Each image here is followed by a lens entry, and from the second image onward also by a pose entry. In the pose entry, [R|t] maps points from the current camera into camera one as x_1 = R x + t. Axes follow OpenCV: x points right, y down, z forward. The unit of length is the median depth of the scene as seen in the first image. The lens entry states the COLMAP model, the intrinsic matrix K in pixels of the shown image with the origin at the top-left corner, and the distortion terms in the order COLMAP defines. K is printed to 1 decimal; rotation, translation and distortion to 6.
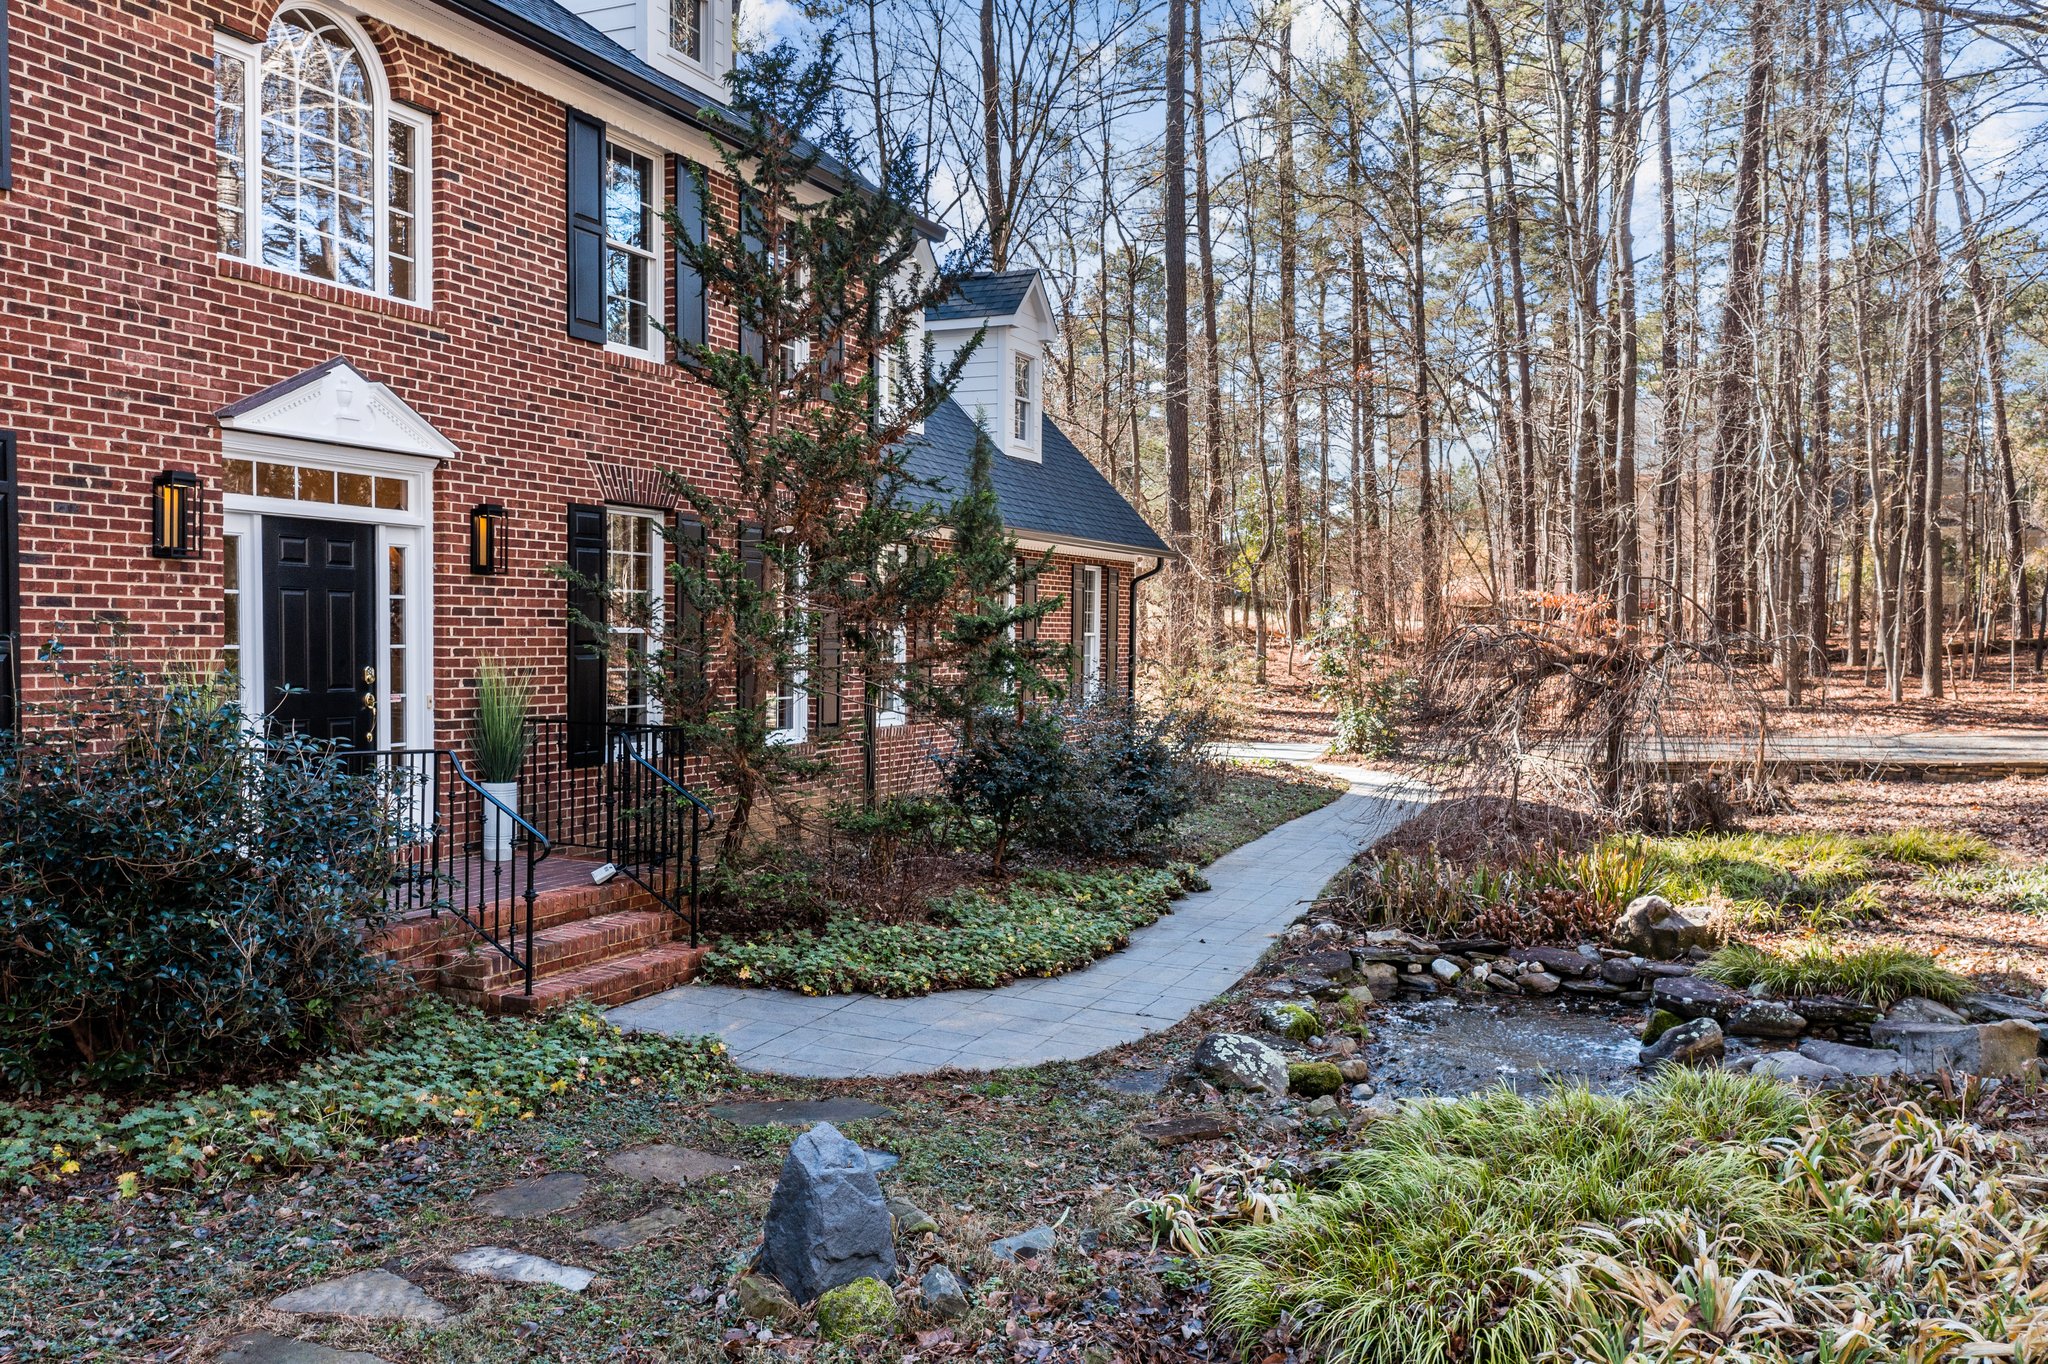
lens RADIAL K [[1647.9, 0, 1024.2], [0, 1647.9, 725.9], [0, 0, 1]] dist [-0.001770, 0.003873]
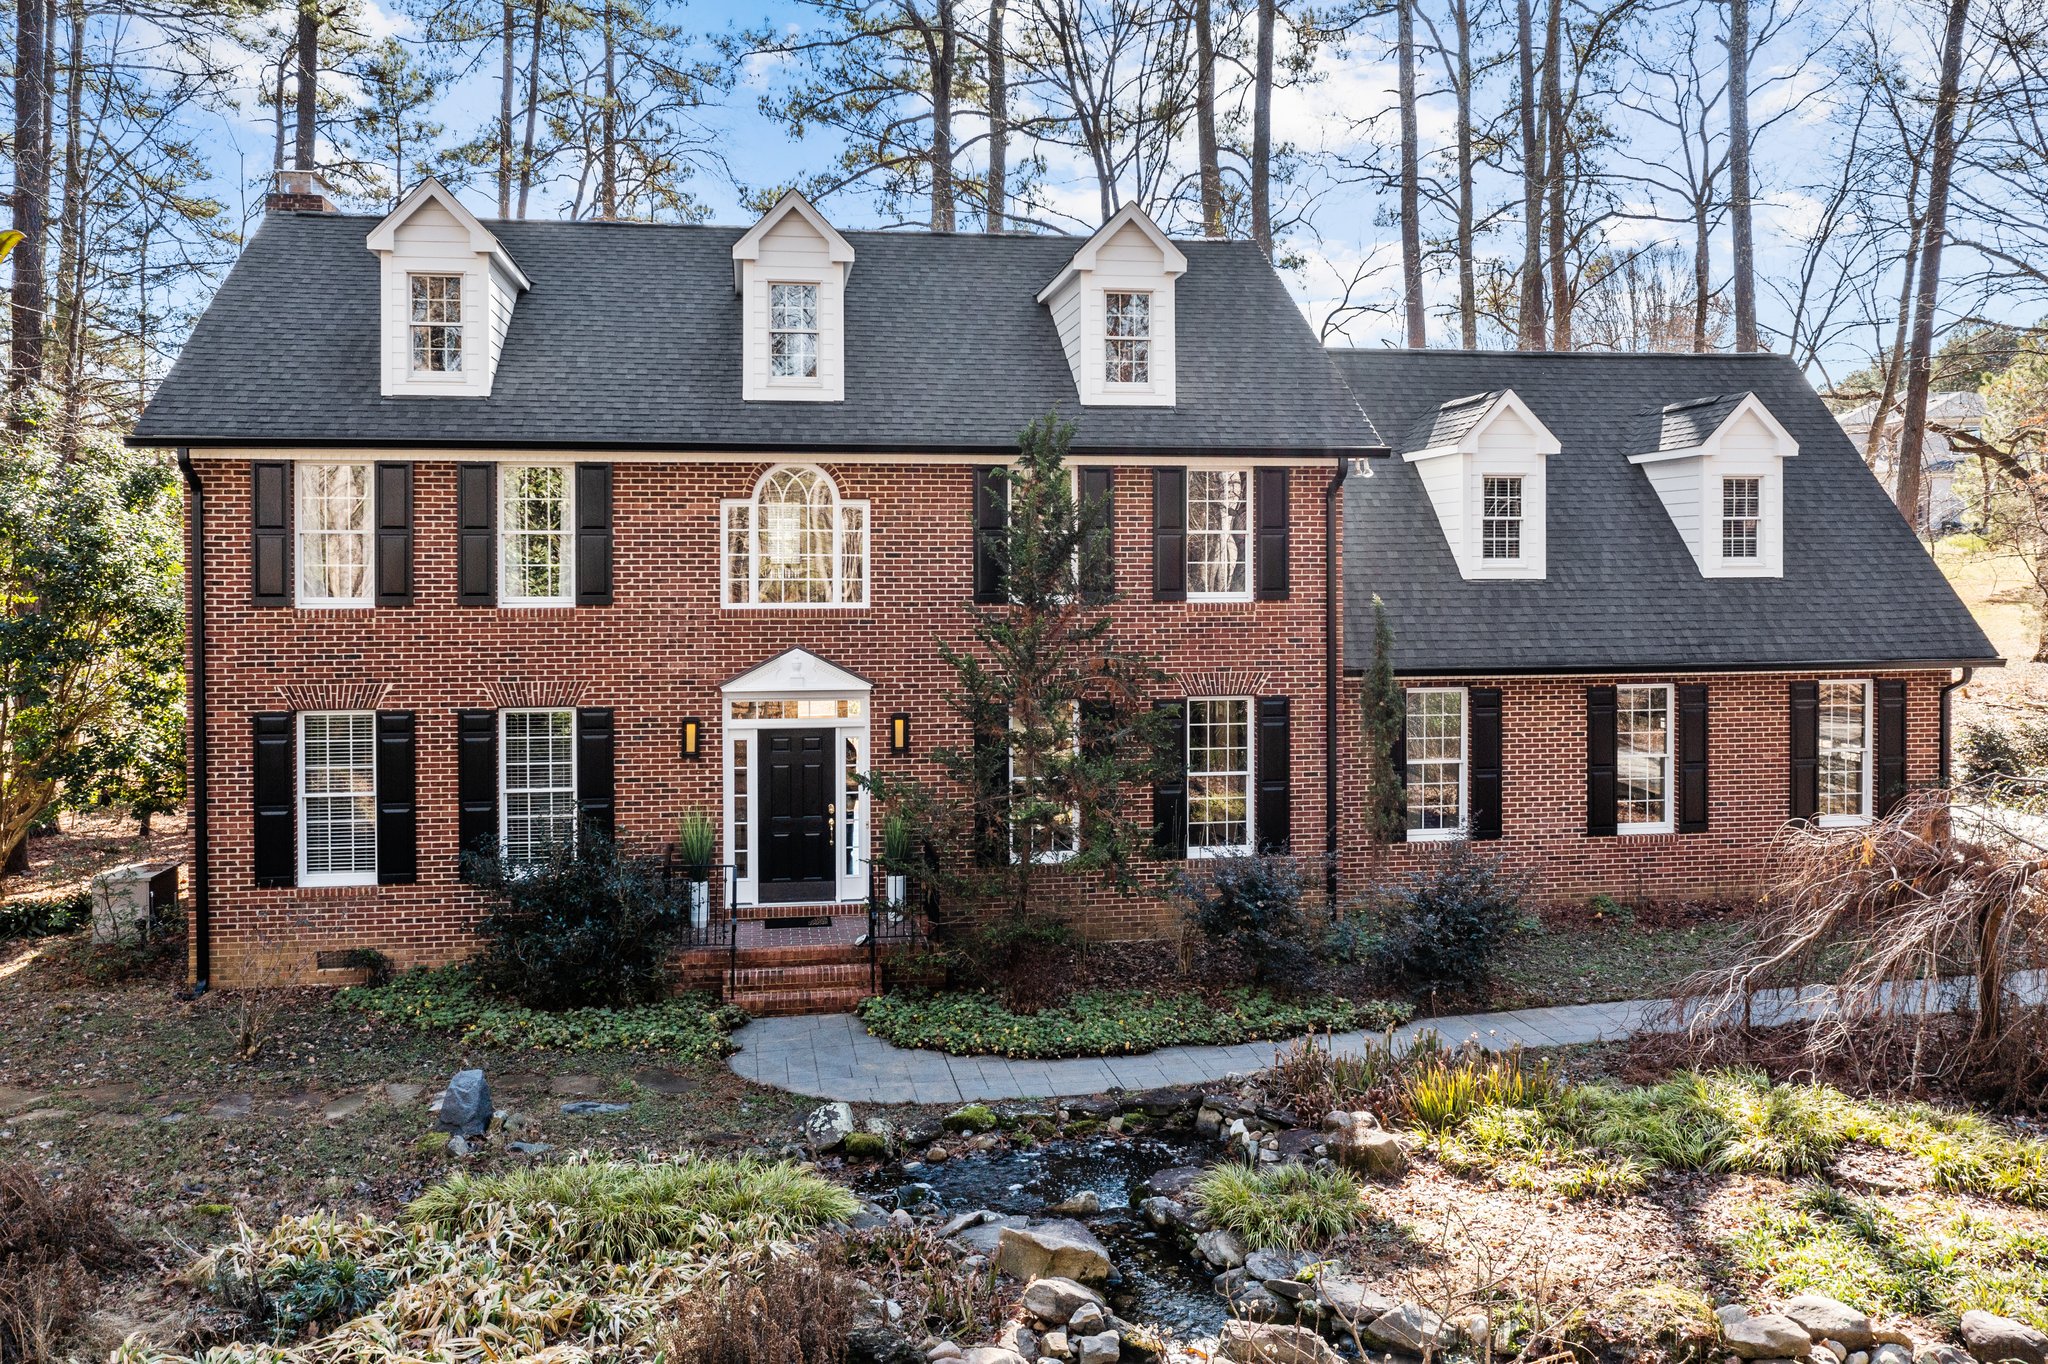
lens RADIAL K [[1647.9, 0, 1030.8], [0, 1647.9, 599.5], [0, 0, 1]] dist [-0.001770, 0.003873]
pose [[0.558924, -0.000740, -0.829219, 1.460138], [-0.035524, 0.999060, -0.024836, -0.263920], [0.828458, 0.043338, 0.558372, 0.173103]]
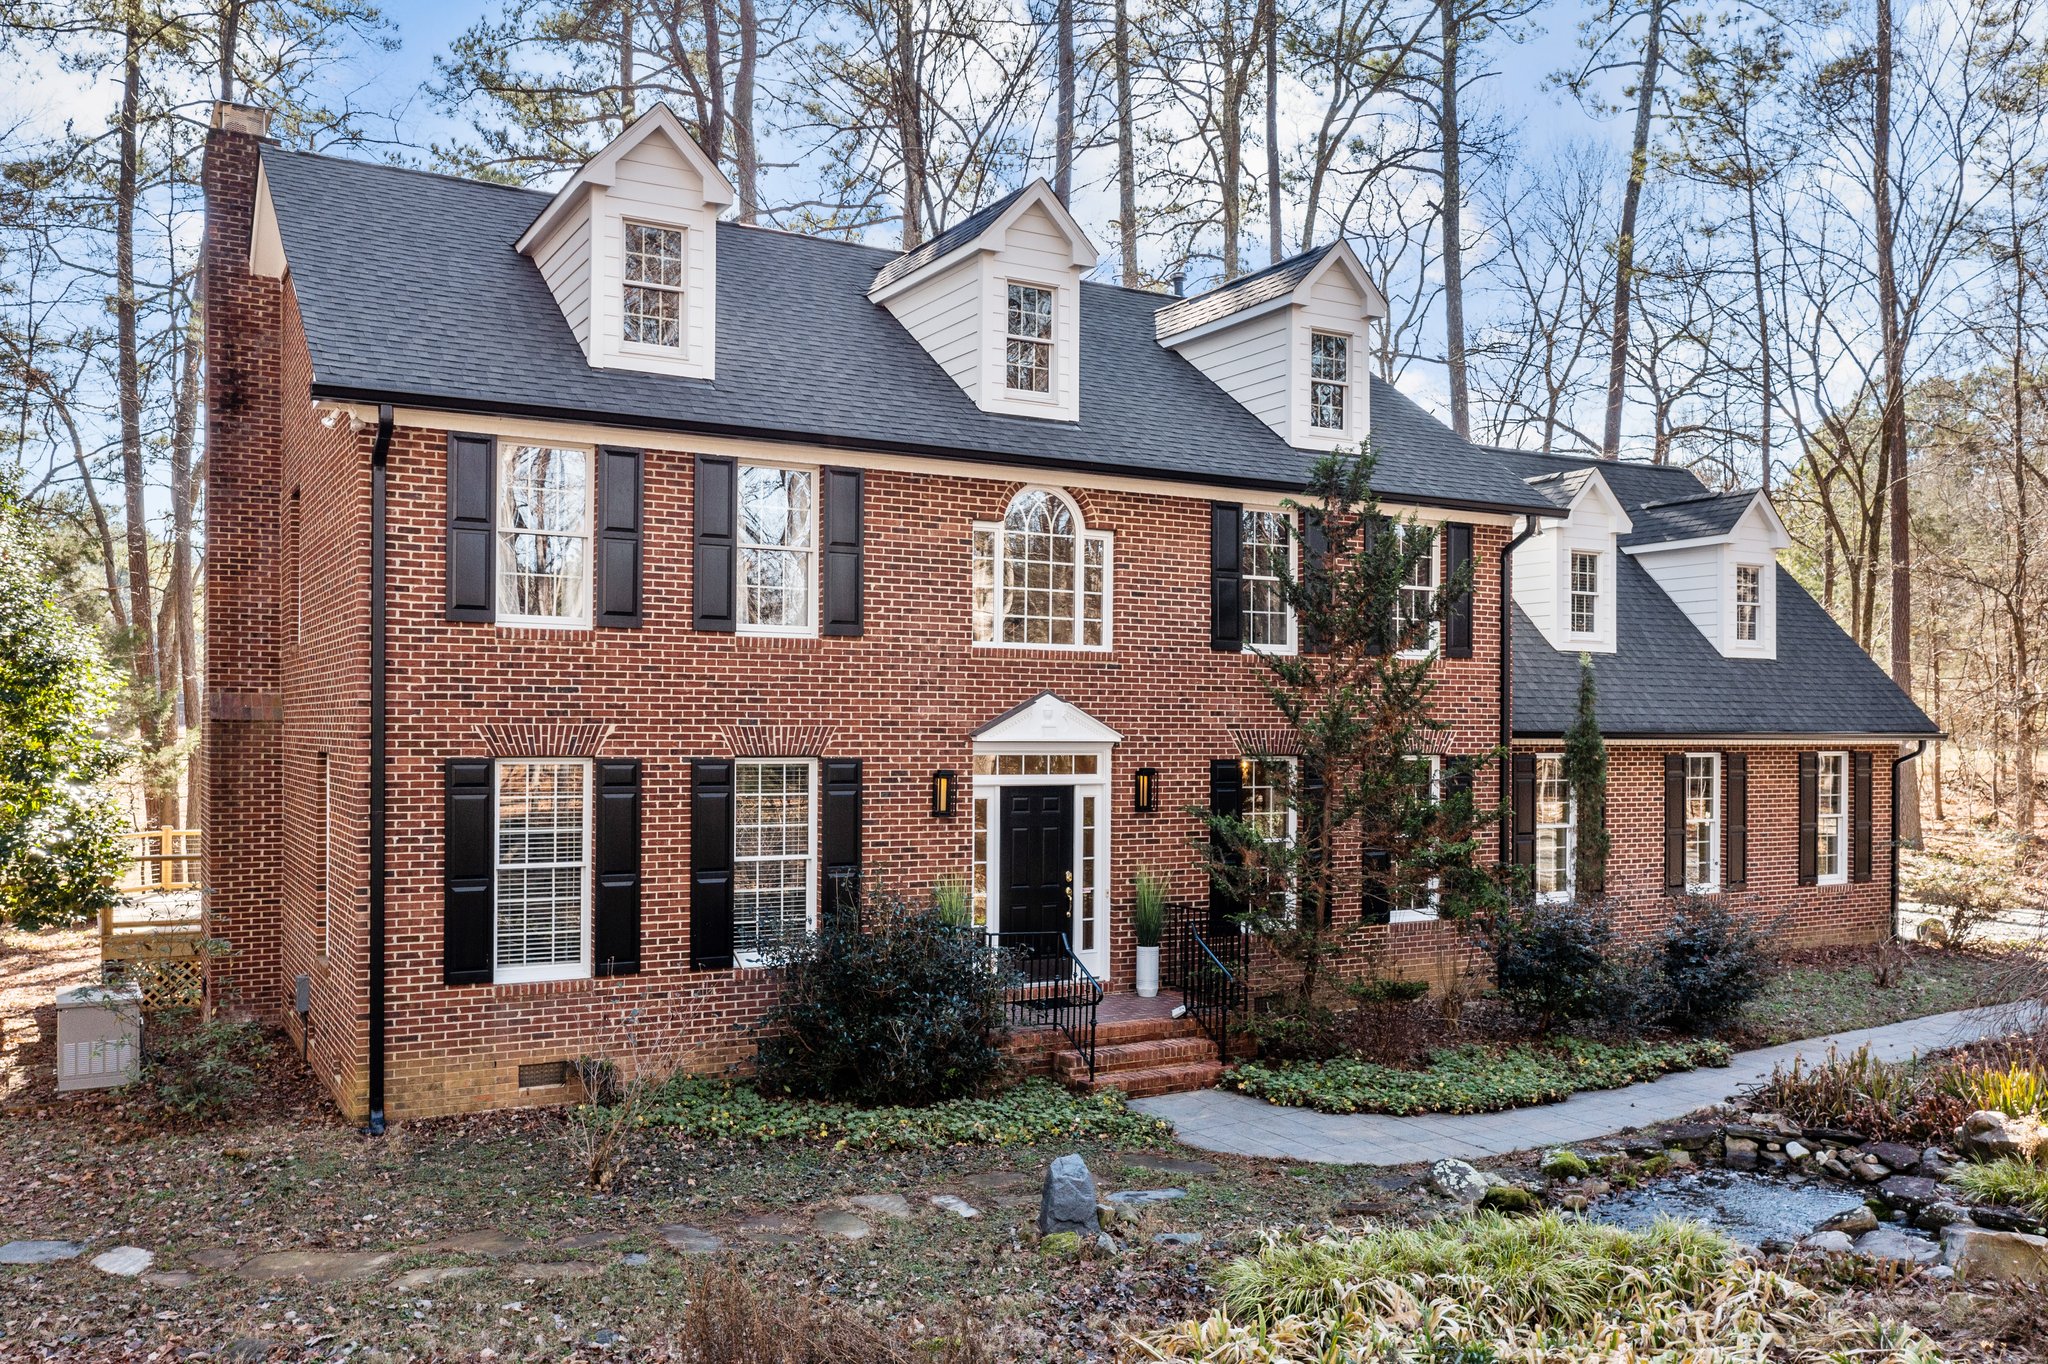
lens RADIAL K [[1647.9, 0, 1028.0], [0, 1647.9, 739.1], [0, 0, 1]] dist [-0.001770, 0.003873]
pose [[0.809400, -0.007639, -0.587208, 0.620633], [-0.026432, 0.998428, -0.049422, -0.099333], [0.586662, 0.055523, 0.807926, -0.413041]]
